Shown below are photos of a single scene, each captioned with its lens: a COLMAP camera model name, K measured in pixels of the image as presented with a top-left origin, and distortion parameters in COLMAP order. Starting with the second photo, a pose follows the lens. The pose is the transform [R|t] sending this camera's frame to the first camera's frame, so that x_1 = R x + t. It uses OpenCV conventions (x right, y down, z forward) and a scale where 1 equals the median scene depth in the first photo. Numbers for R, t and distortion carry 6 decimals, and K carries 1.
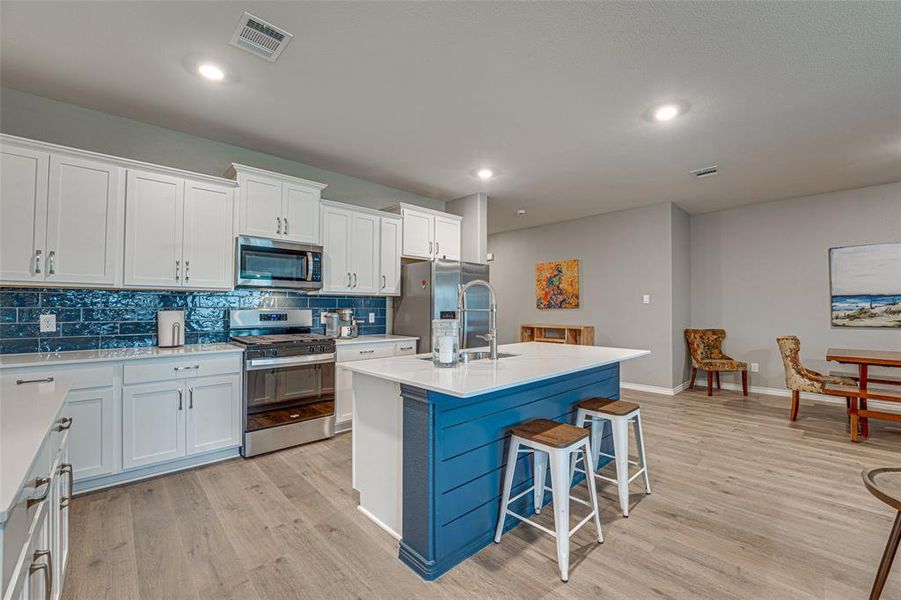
lens RADIAL K [[367.7, 0, 451.1], [0, 367.7, 299.5], [0, 0, 1]] dist [-0.021810, 0.000838]
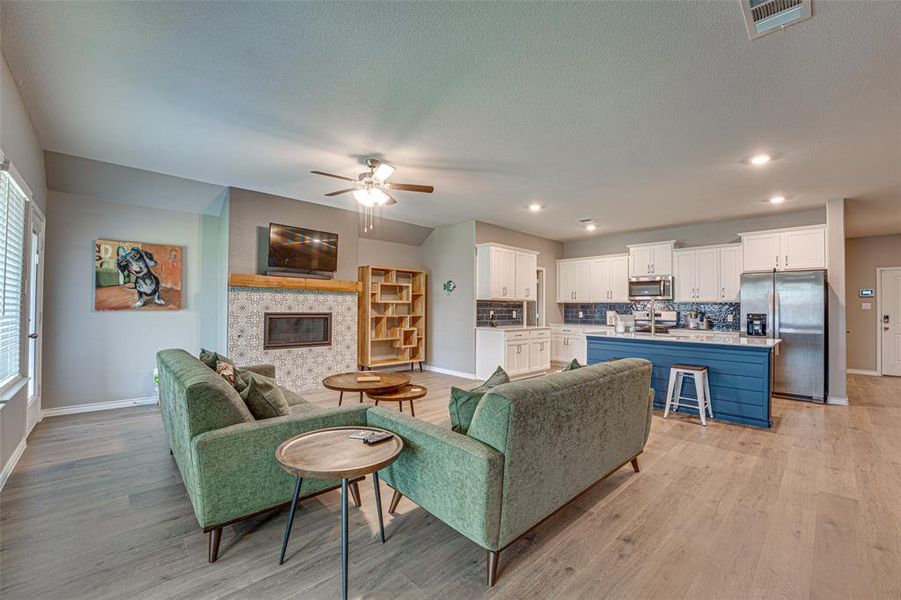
lens RADIAL K [[367.7, 0, 451.8], [0, 367.7, 302.5], [0, 0, 1]] dist [-0.021810, 0.000838]
pose [[0.006941, -0.014269, -0.999874, 1.205510], [0.011270, 0.999836, -0.014190, -0.002596], [0.999912, -0.011170, 0.007101, -0.073183]]
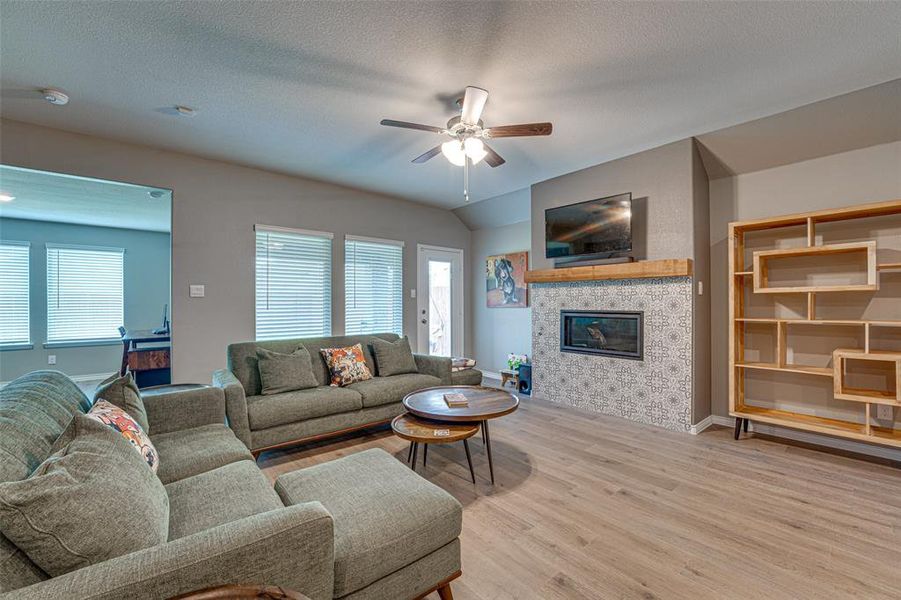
lens RADIAL K [[367.7, 0, 455.8], [0, 367.7, 304.2], [0, 0, 1]] dist [-0.021810, 0.000838]
pose [[-0.999159, -0.000683, 0.041002, 0.299104], [-0.001488, 0.999807, -0.019611, 0.011004], [-0.040981, -0.019655, -0.998967, 0.390770]]
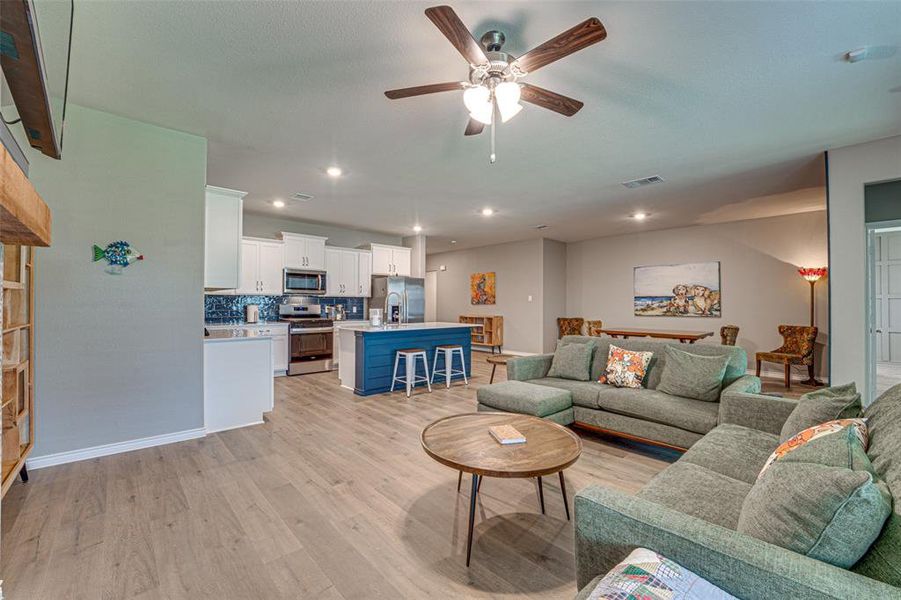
lens RADIAL K [[367.7, 0, 448.6], [0, 367.7, 299.8], [0, 0, 1]] dist [-0.021810, 0.000838]
pose [[0.999906, 0.000593, -0.013678, 0.256835], [-0.000442, 0.999939, 0.011060, -0.016238], [0.013684, -0.011053, 0.999845, -0.740483]]
